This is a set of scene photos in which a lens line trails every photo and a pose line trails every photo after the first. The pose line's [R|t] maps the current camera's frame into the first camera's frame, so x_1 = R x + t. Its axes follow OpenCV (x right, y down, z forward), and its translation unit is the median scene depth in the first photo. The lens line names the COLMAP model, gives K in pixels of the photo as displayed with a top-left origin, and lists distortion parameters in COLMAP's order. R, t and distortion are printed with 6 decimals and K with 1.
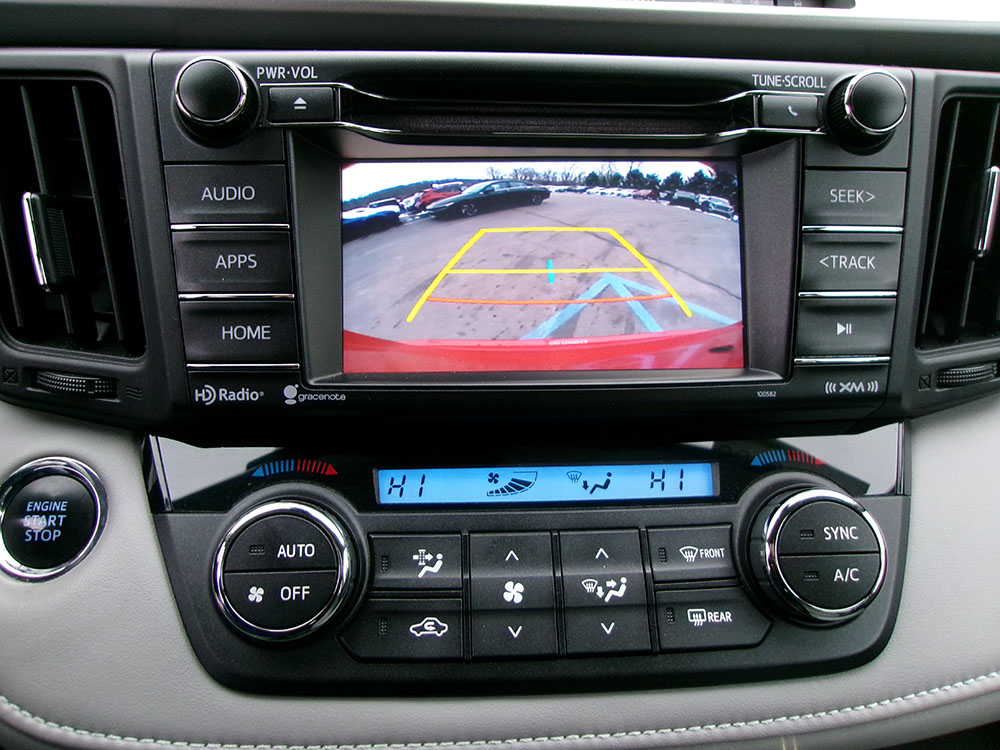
lens RADIAL K [[770.6, 0, 504.1], [0, 770.6, 377.8], [0, 0, 1]] dist [-0.007690, 0.026291]
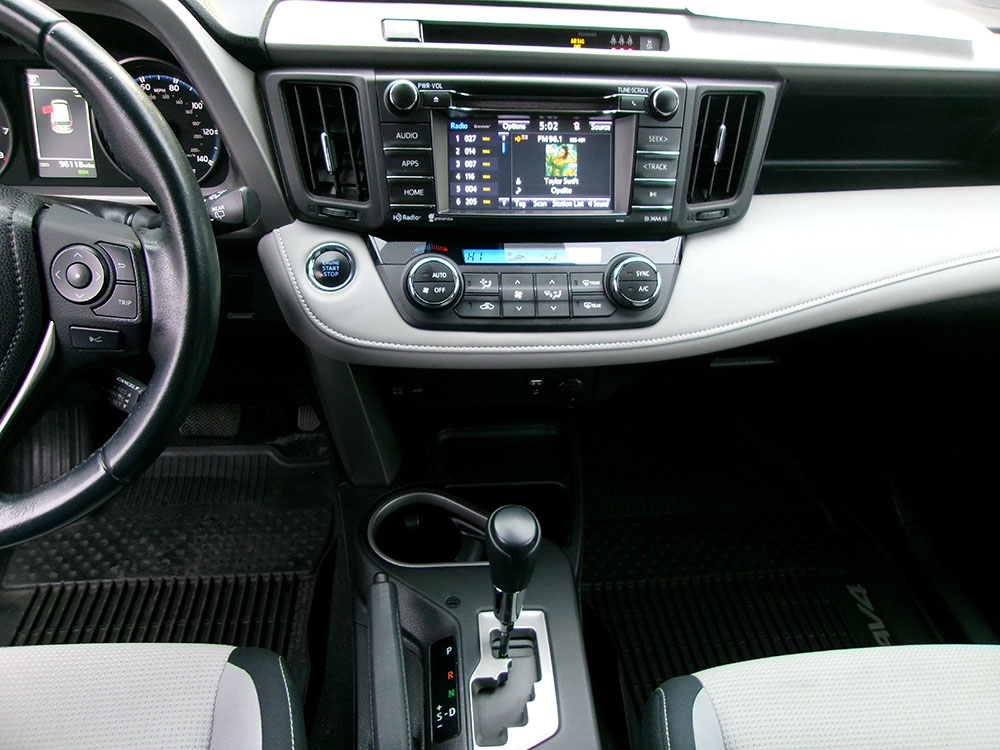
lens RADIAL K [[770.6, 0, 498.3], [0, 770.6, 366.8], [0, 0, 1]] dist [-0.007690, 0.026291]
pose [[0.999277, 0.005941, 0.037550, -0.149270], [-0.011664, 0.987991, 0.154069, 0.113271], [-0.036184, -0.154395, 0.987346, -1.584063]]
